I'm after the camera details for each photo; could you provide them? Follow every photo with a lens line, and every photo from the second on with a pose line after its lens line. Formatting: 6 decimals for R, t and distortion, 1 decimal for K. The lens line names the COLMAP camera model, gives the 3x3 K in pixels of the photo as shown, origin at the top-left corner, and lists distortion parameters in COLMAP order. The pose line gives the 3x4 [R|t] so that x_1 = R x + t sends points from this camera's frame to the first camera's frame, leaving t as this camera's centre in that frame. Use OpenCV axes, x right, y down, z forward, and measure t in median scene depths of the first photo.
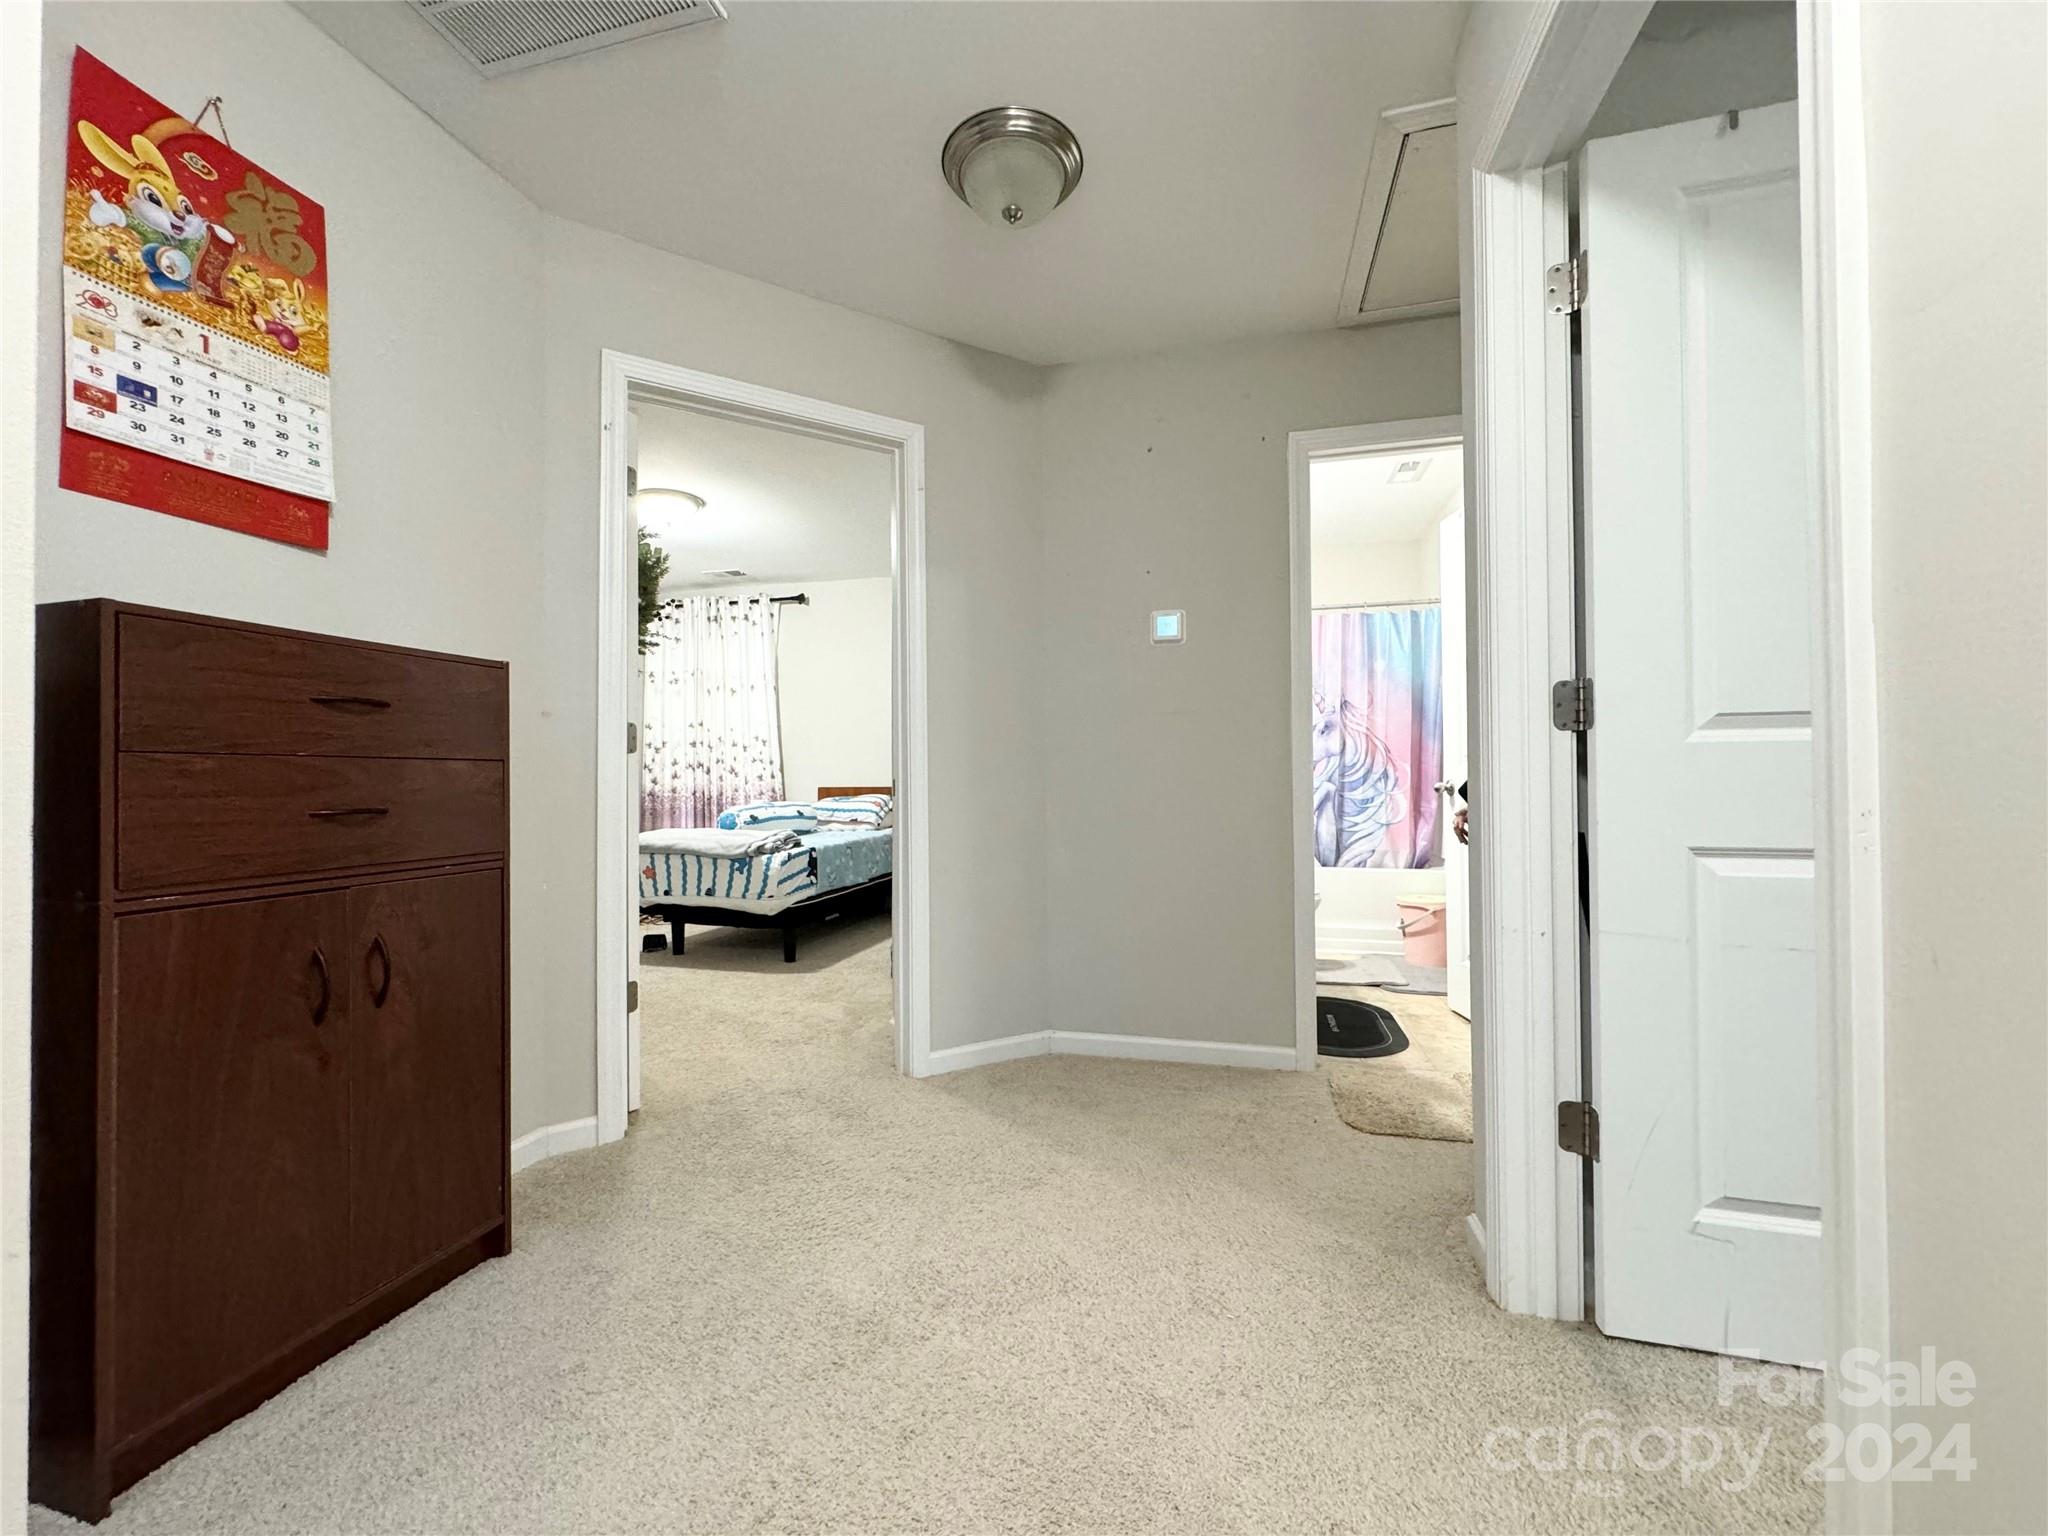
lens RADIAL K [[814.8, 0, 1023.0], [0, 814.8, 768.5], [0, 0, 1]] dist [-0.002528, 0.000361]
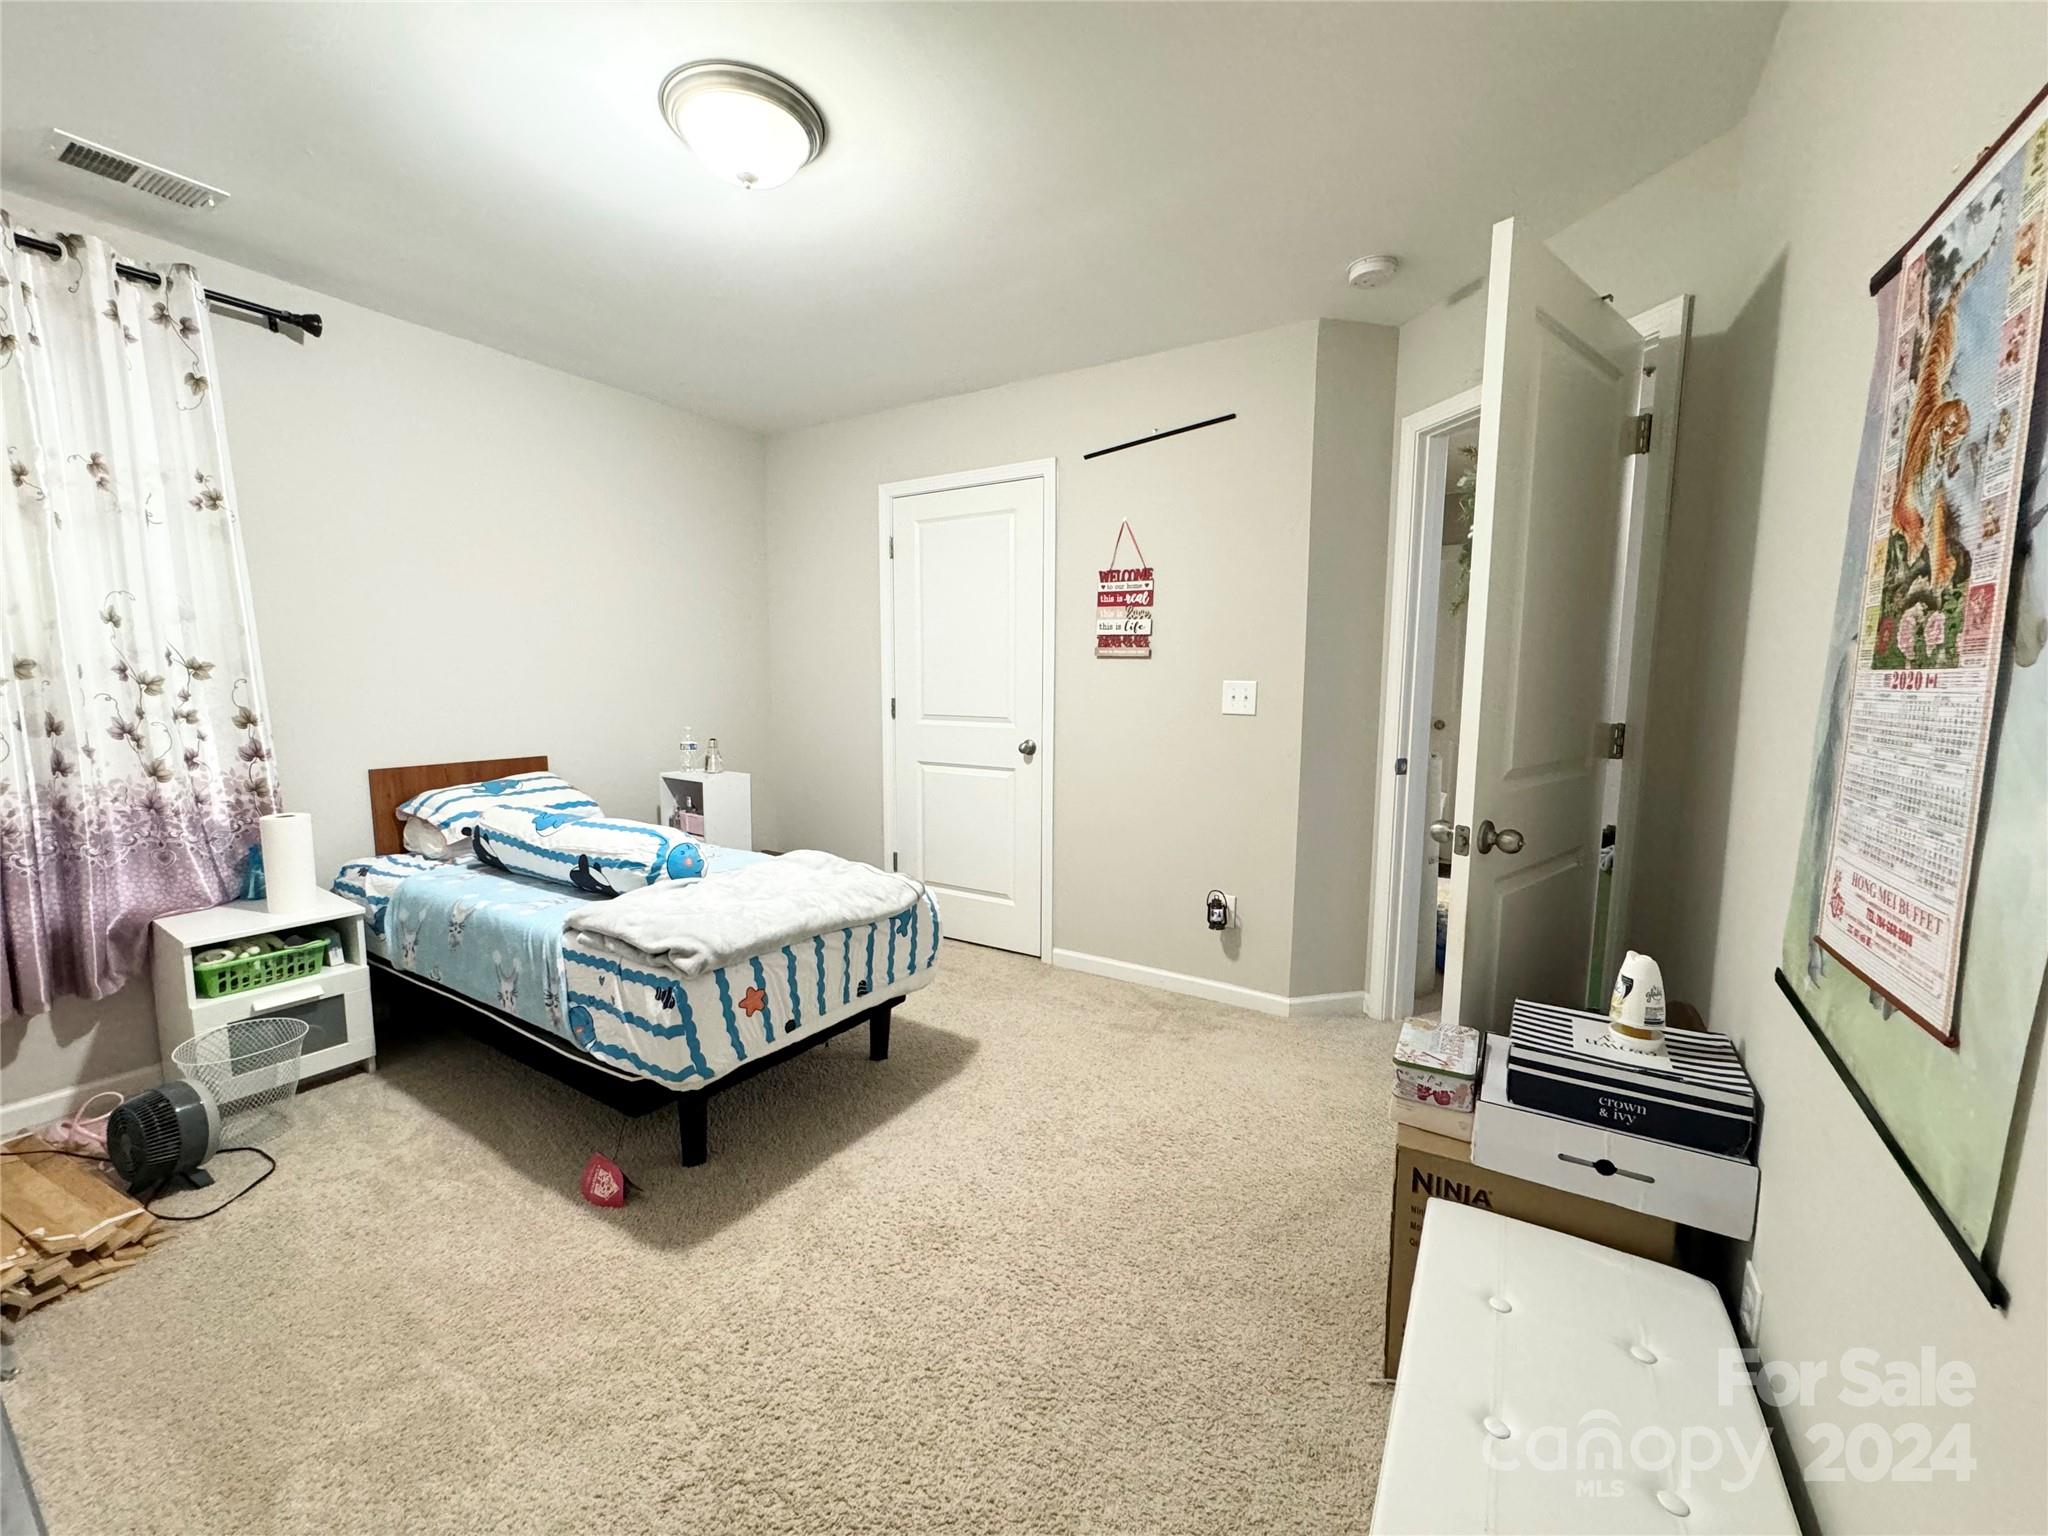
lens RADIAL K [[814.8, 0, 1015.0], [0, 814.8, 776.0], [0, 0, 1]] dist [-0.002528, 0.000361]
pose [[0.323740, -0.109853, 0.939747, -0.828876], [-0.017013, 0.992400, 0.121868, -0.051854], [-0.945993, -0.055442, 0.319411, 0.735947]]
